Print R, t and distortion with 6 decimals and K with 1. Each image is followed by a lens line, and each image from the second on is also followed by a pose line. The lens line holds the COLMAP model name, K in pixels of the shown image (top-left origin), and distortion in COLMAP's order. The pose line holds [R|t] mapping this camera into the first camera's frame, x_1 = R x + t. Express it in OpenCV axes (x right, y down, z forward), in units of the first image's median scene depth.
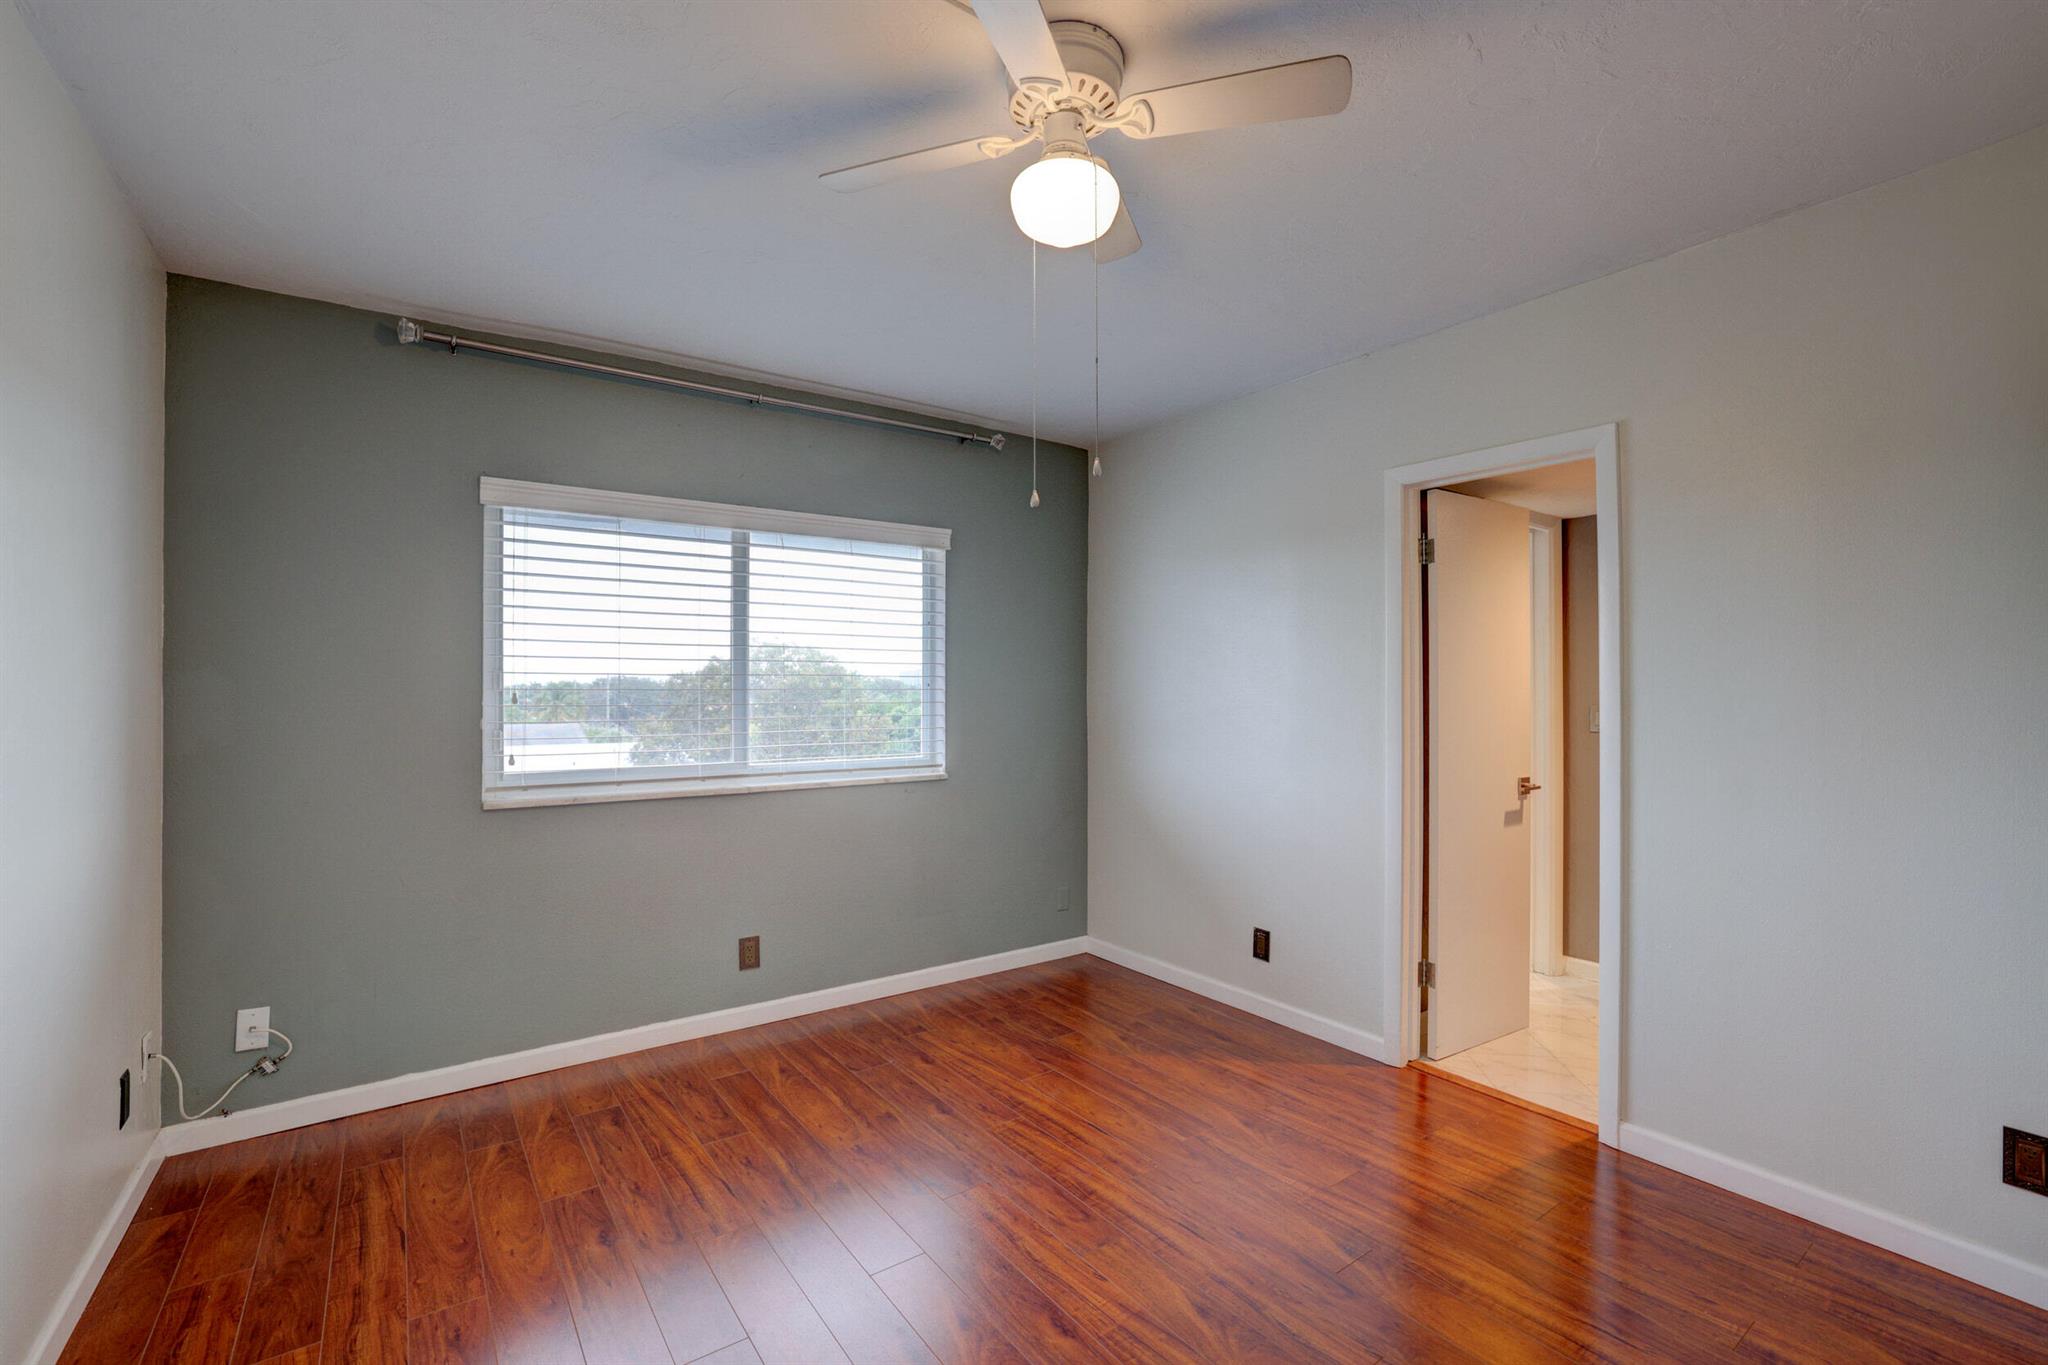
lens RADIAL K [[867.8, 0, 1024.1], [0, 867.8, 687.9], [0, 0, 1]] dist [-0.051888, 0.017851]
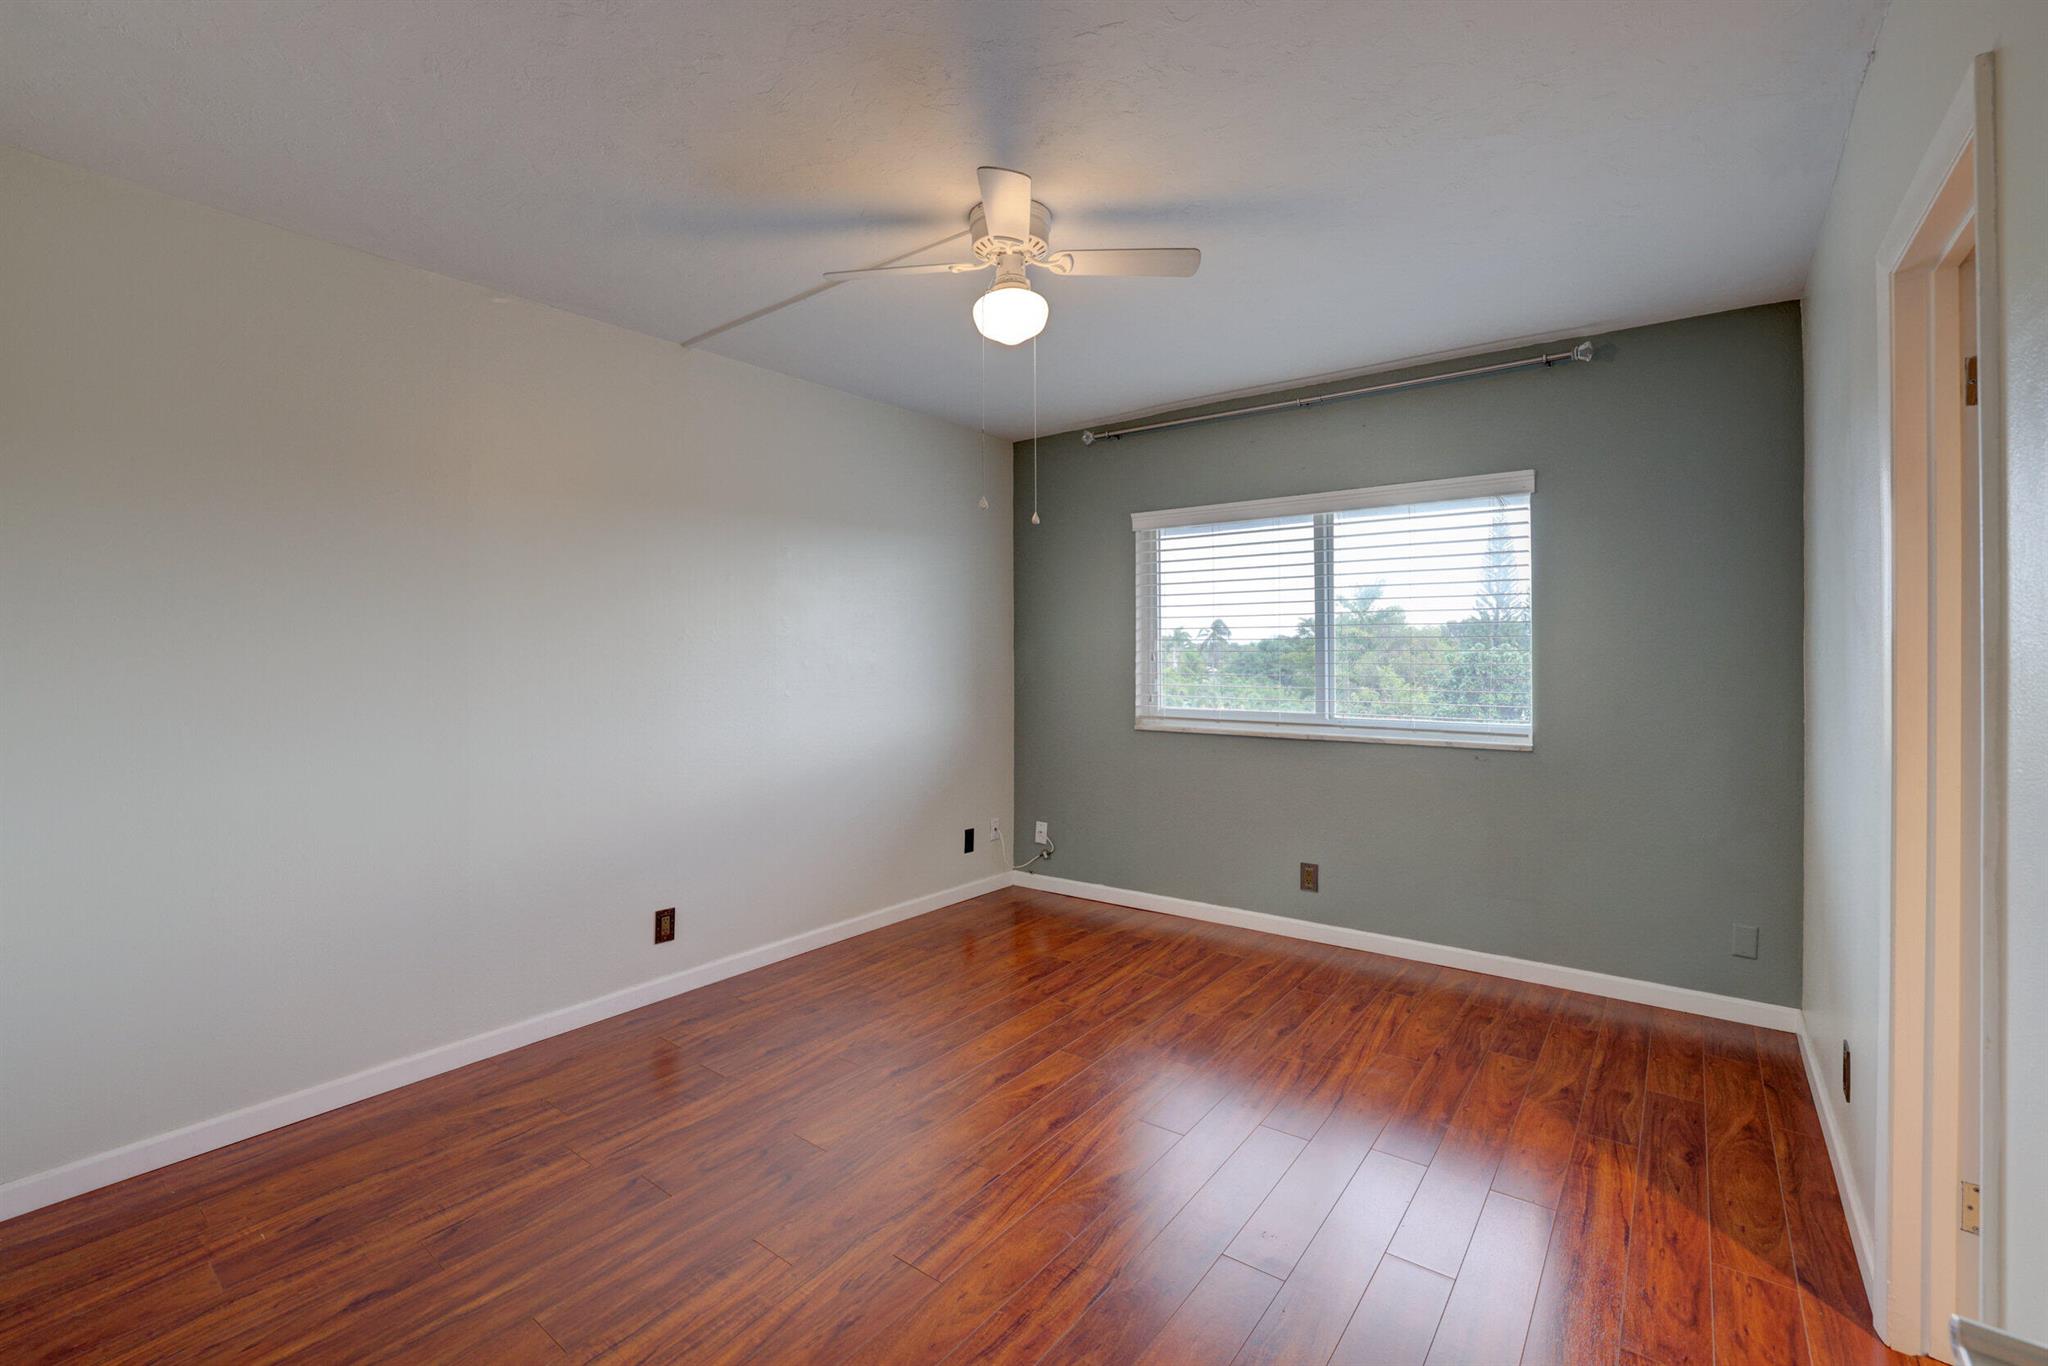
lens RADIAL K [[888.9, 0, 1012.3], [0, 888.9, 648.4], [0, 0, 1]] dist [-0.054243, 0.019783]
pose [[0.288224, -0.002730, -0.957559, 0.760792], [0.005510, 0.999984, -0.001192, -0.002317], [0.957547, -0.004933, 0.288234, 0.293191]]
